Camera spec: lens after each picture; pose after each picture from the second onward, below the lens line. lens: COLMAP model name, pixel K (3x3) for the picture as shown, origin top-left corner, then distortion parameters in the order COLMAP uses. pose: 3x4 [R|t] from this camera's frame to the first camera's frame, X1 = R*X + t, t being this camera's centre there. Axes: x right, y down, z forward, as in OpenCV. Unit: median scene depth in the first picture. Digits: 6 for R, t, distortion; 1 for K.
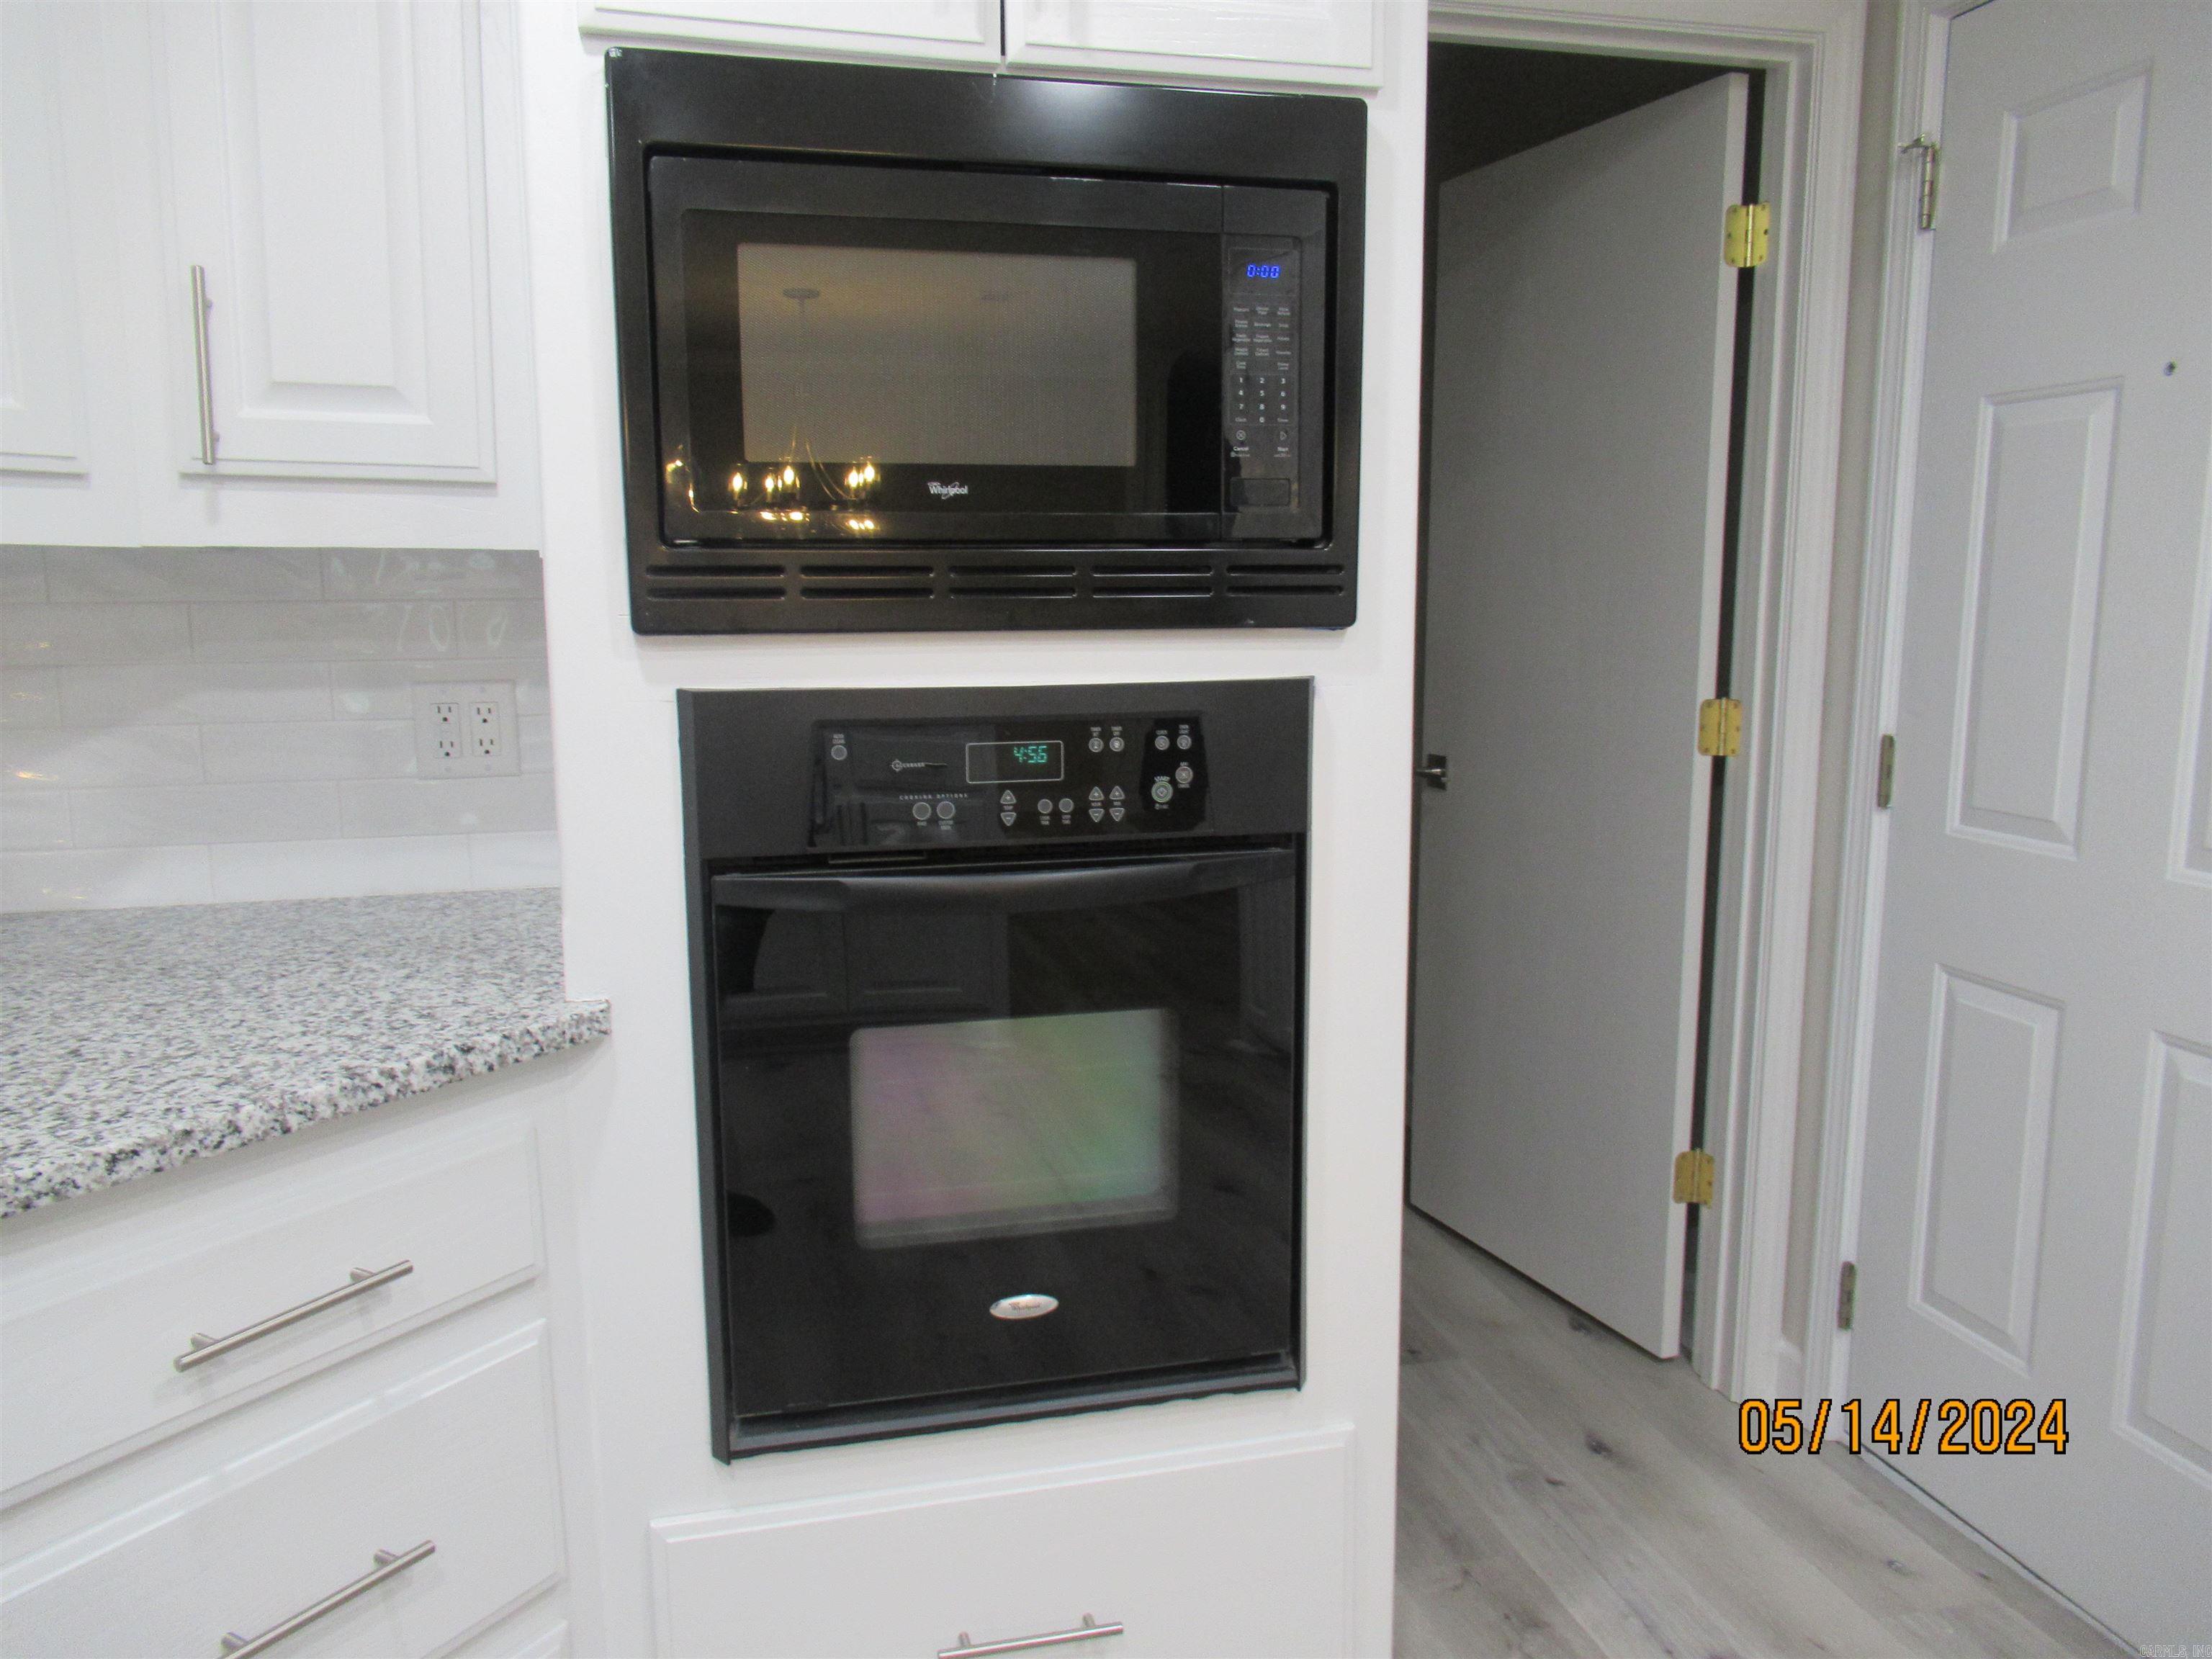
lens RADIAL K [[1638.9, 0, 1111.0], [0, 1638.9, 820.8], [0, 0, 1]] dist [-0.003936, 0.008763]
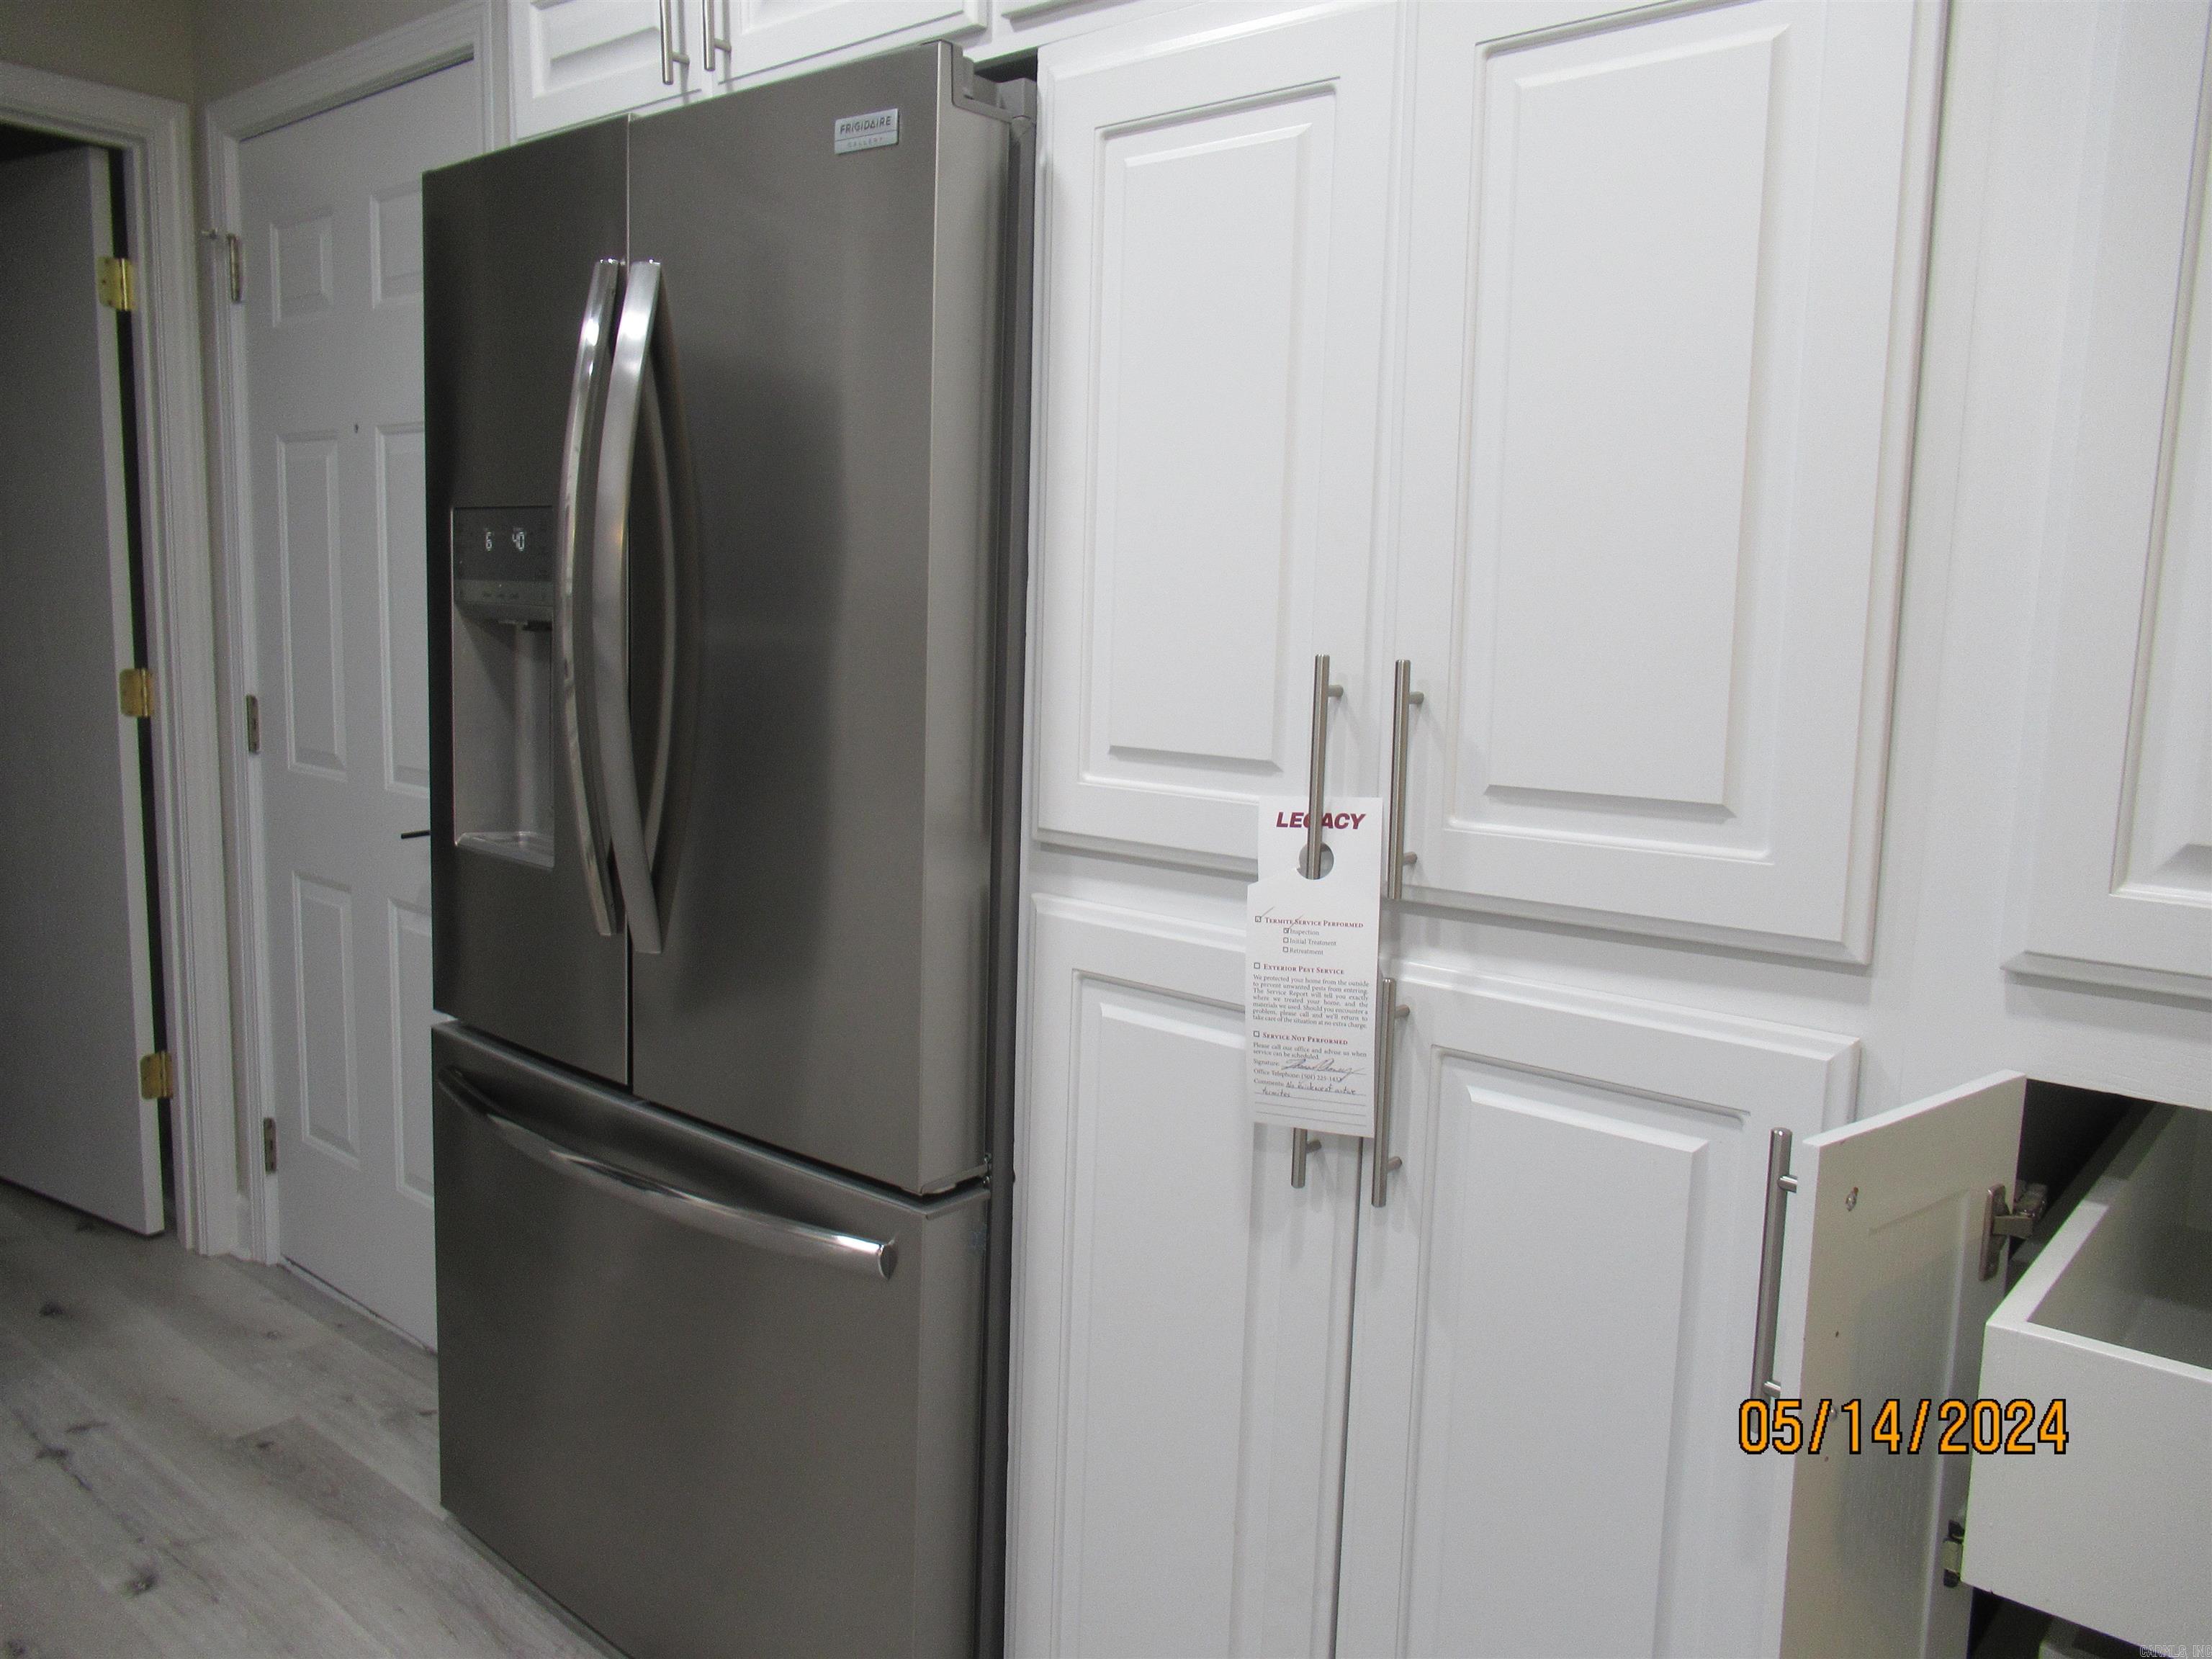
lens RADIAL K [[1638.9, 0, 1100.5], [0, 1638.9, 841.3], [0, 0, 1]] dist [-0.003936, 0.008763]
pose [[0.808497, -0.048464, 0.586502, 0.247638], [0.045385, 0.998770, 0.019968, 0.063524], [-0.586748, 0.010474, 0.809702, -0.406312]]
